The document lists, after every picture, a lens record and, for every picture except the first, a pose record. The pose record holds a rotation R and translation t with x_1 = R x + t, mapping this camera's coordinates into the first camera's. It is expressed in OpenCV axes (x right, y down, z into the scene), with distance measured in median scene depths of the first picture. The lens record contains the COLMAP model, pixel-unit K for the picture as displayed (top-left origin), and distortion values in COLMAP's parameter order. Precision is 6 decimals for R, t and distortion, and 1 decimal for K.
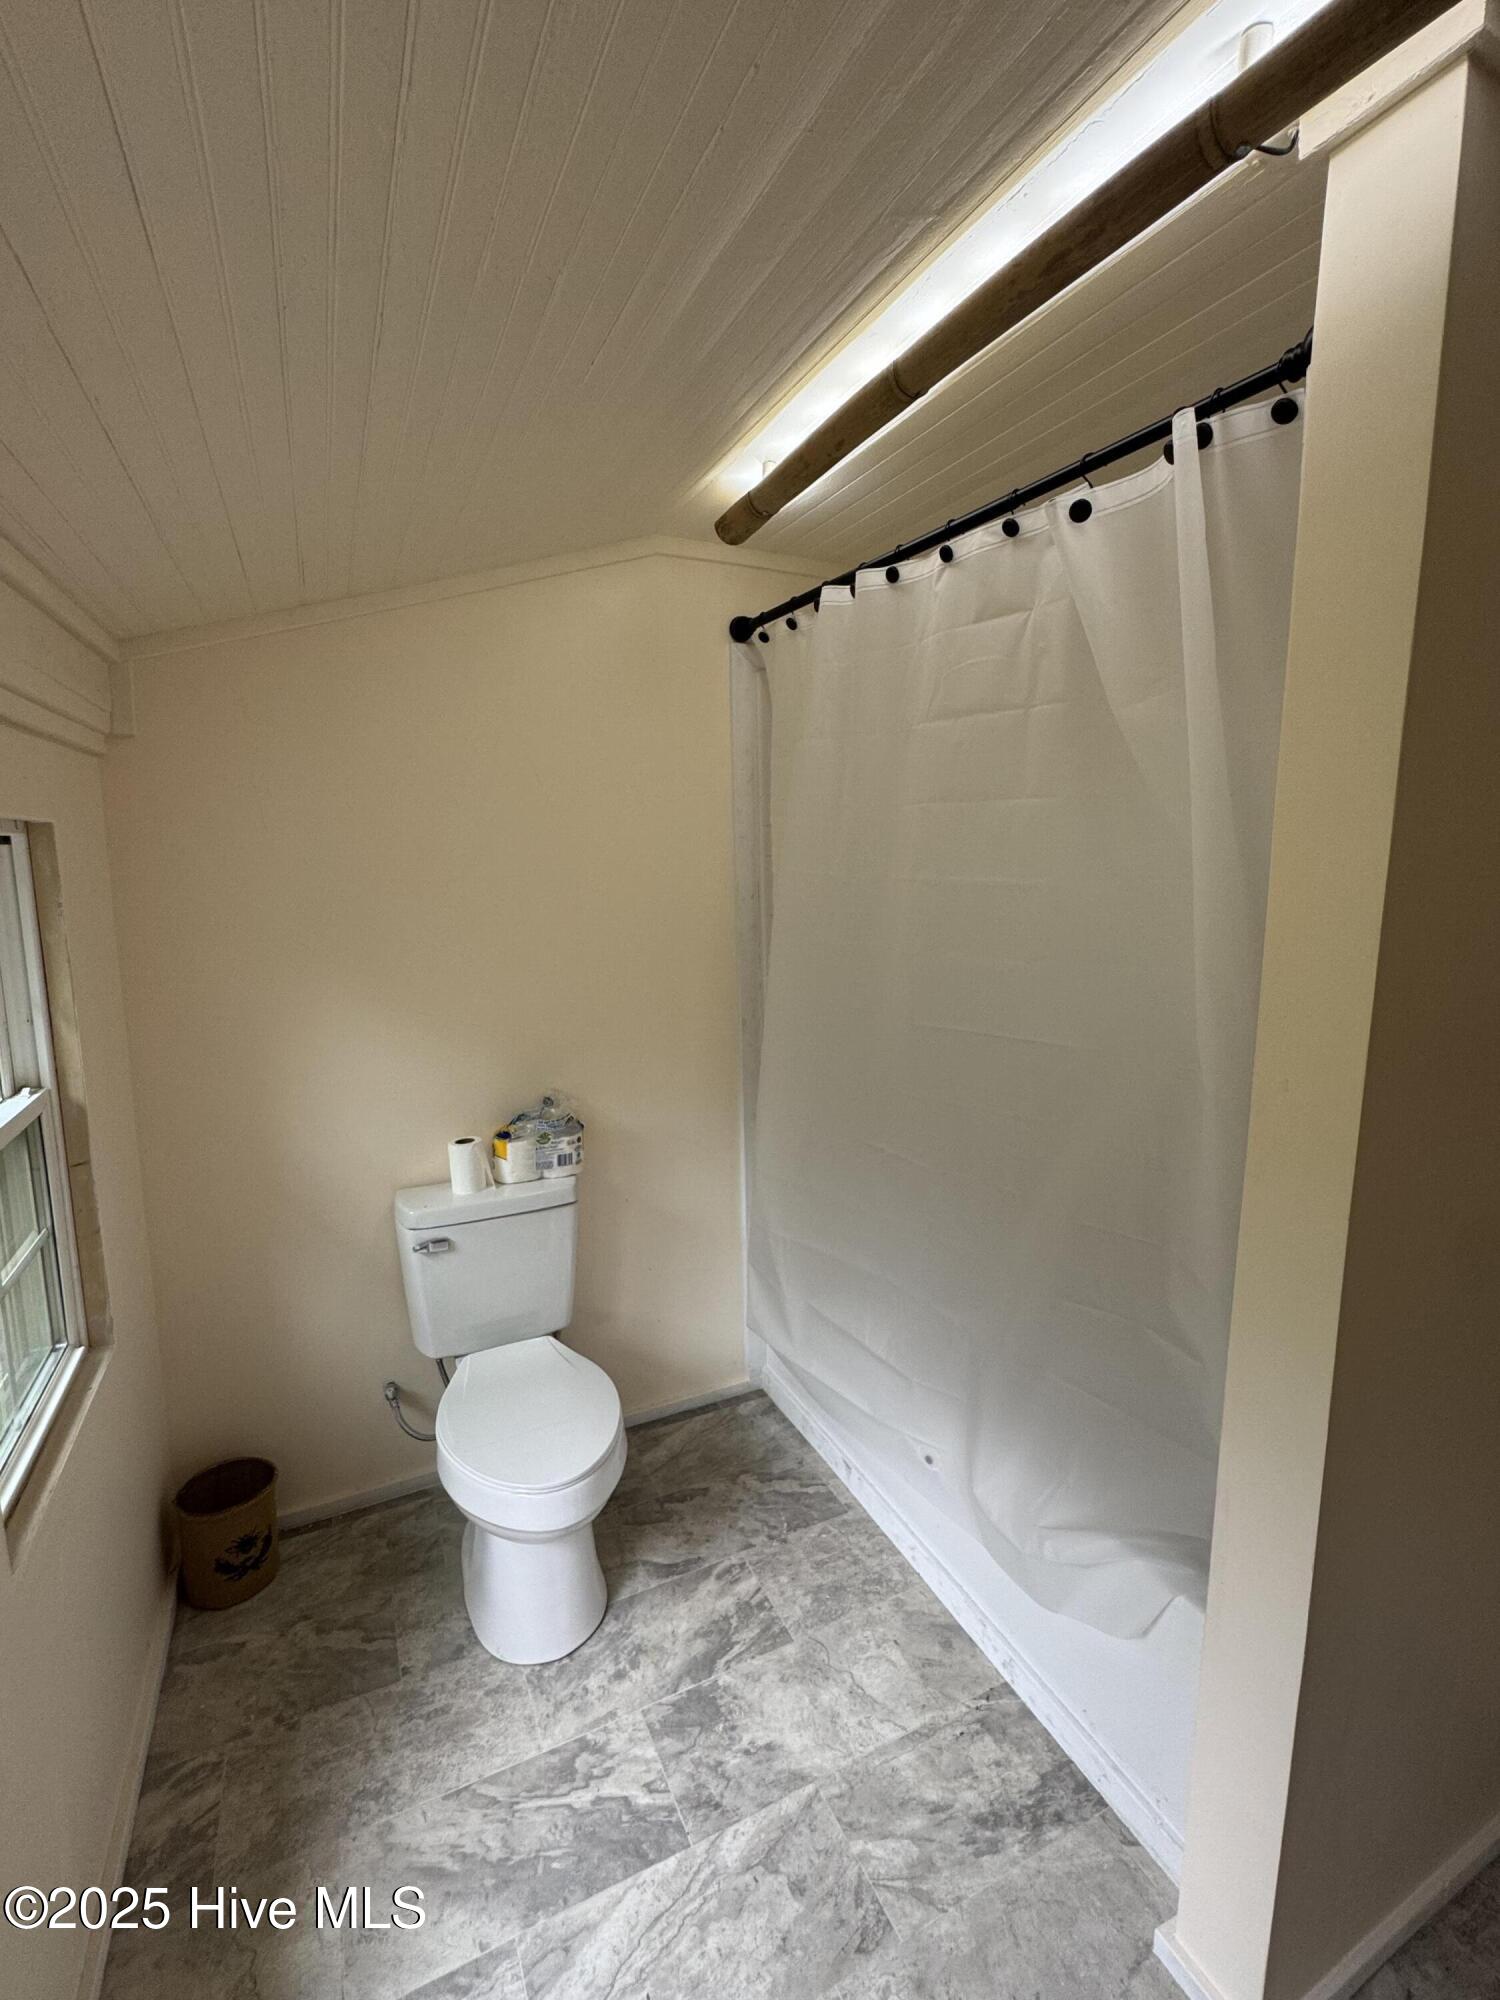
lens RADIAL K [[855.0, 0, 760.7], [0, 855.0, 1003.1], [0, 0, 1]] dist [-0.021900, 0.001493]
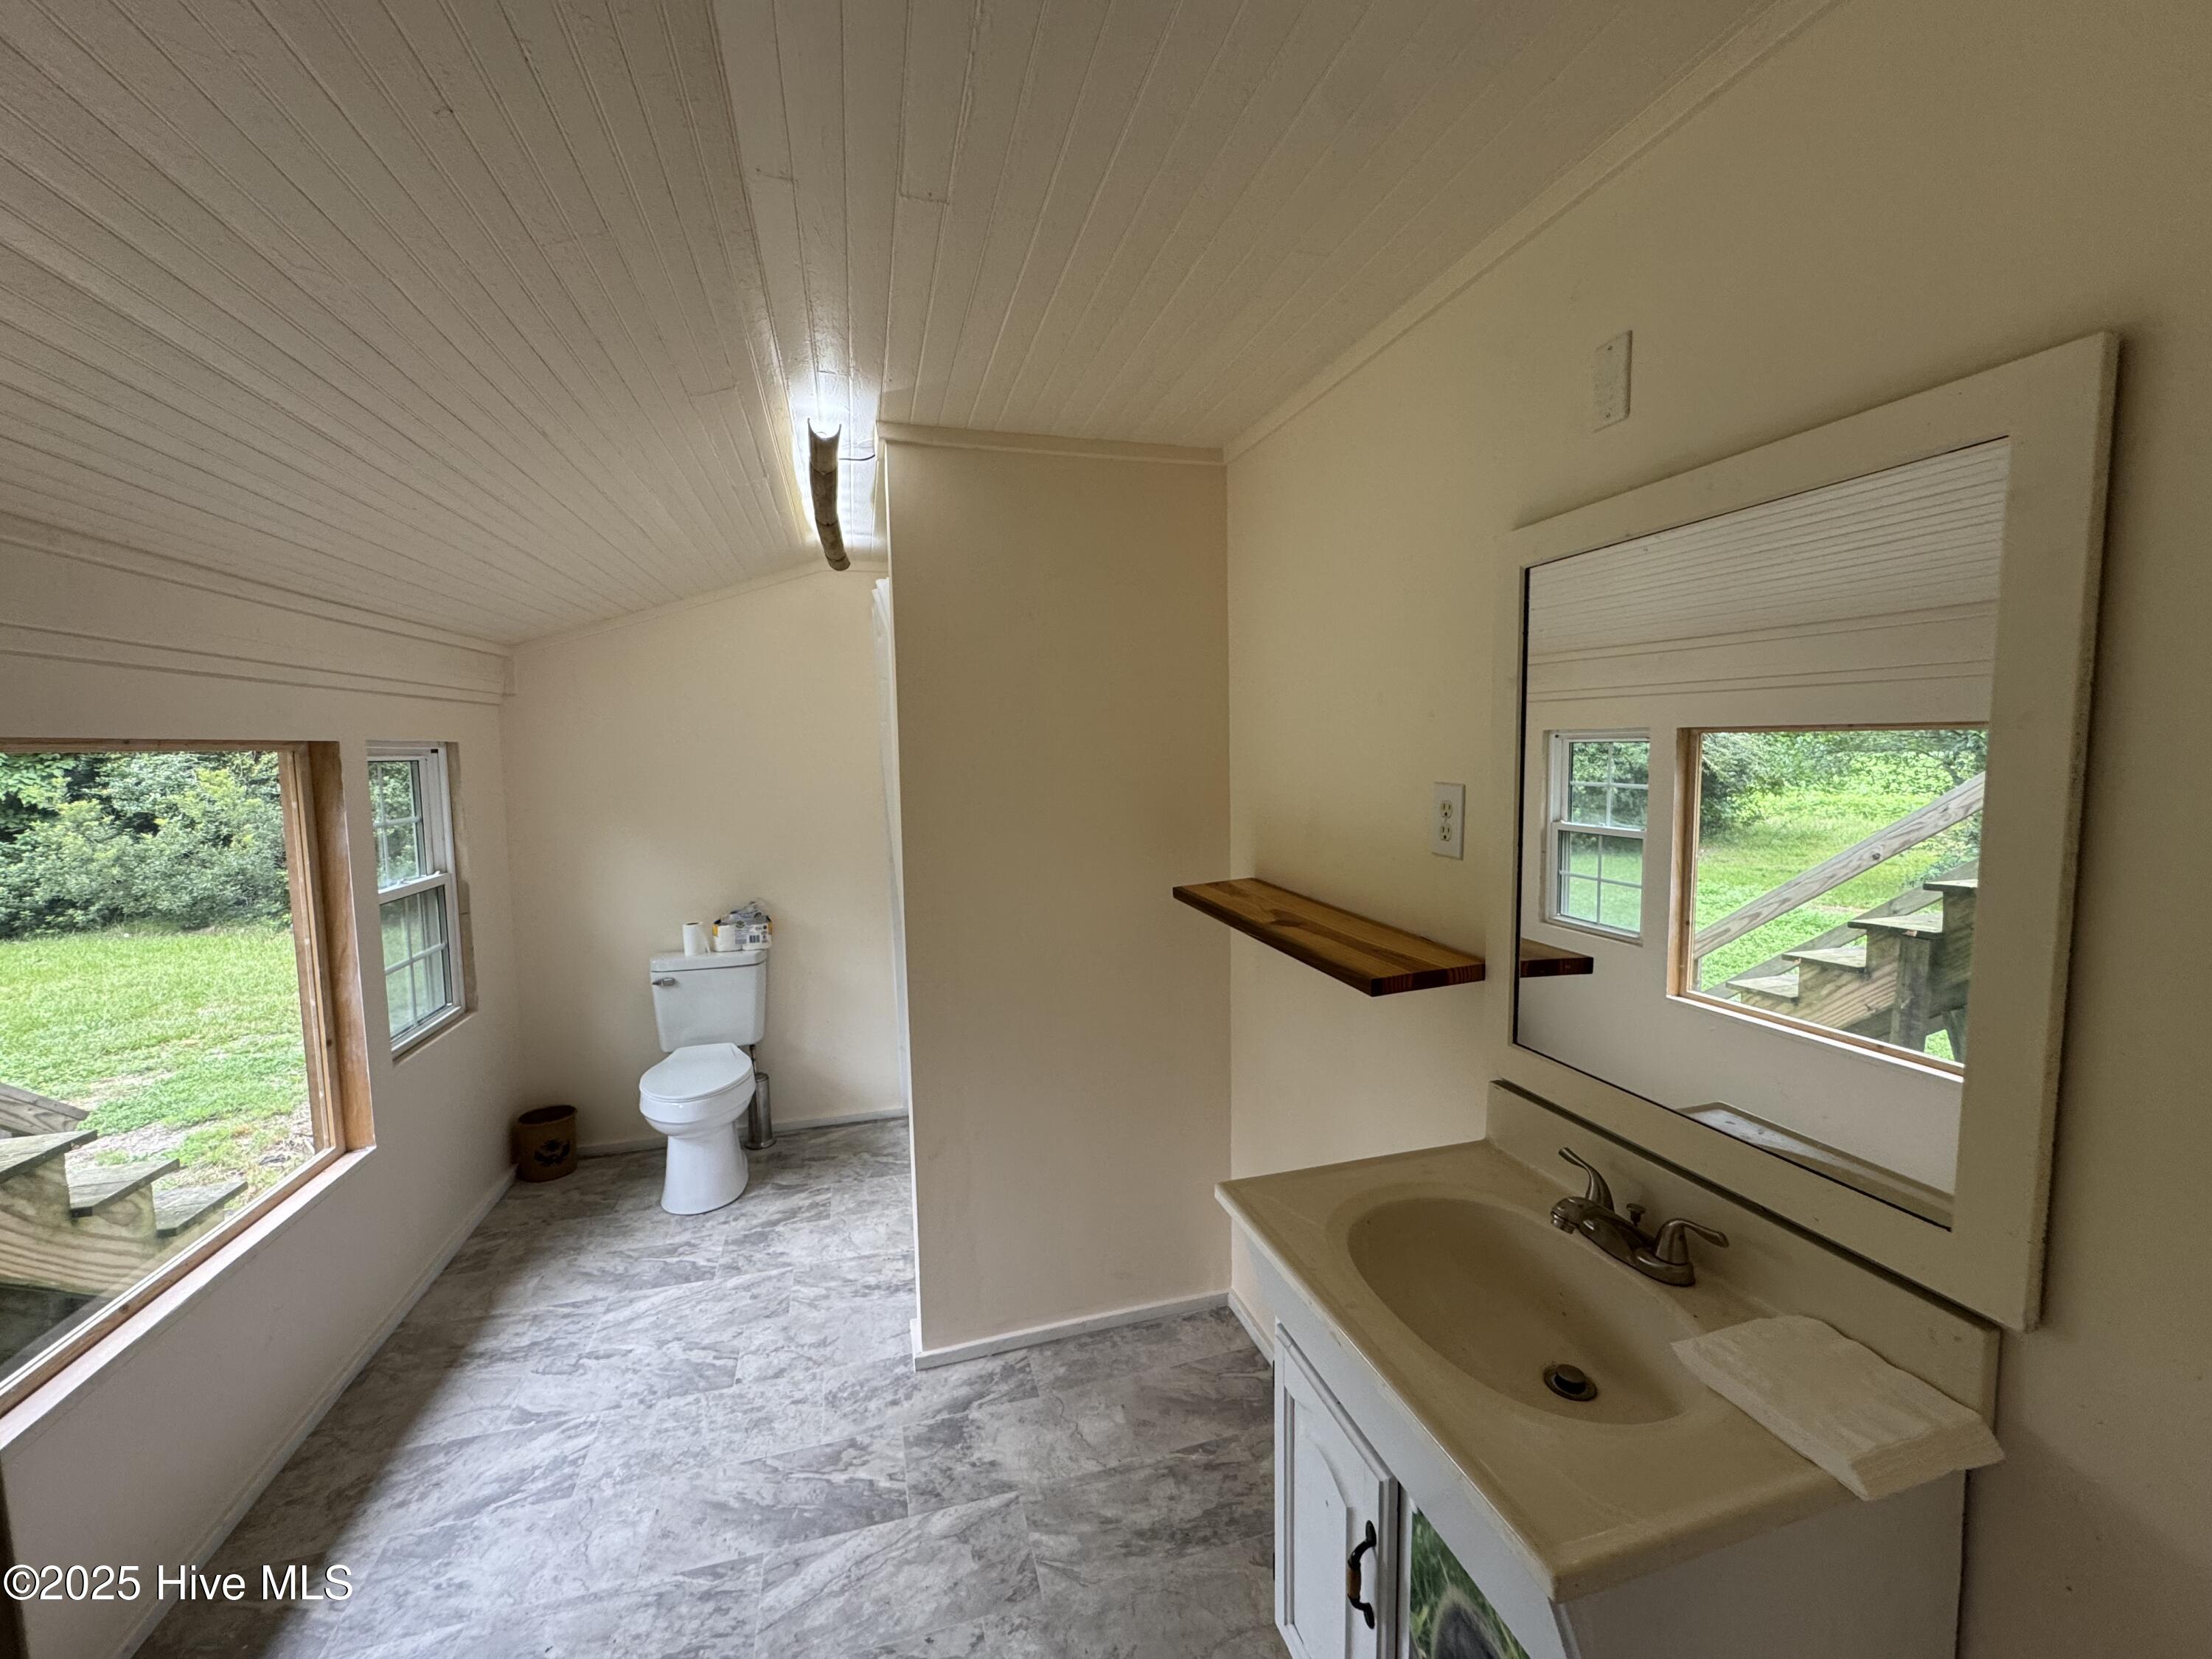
lens RADIAL K [[886.1, 0, 1098.7], [0, 886.1, 817.9], [0, 0, 1]] dist [0.000636, -0.000155]
pose [[0.979980, -0.018643, -0.198219, 0.496832], [0.000825, 0.995978, -0.089596, 0.068925], [0.199092, 0.087639, 0.976054, -0.359893]]
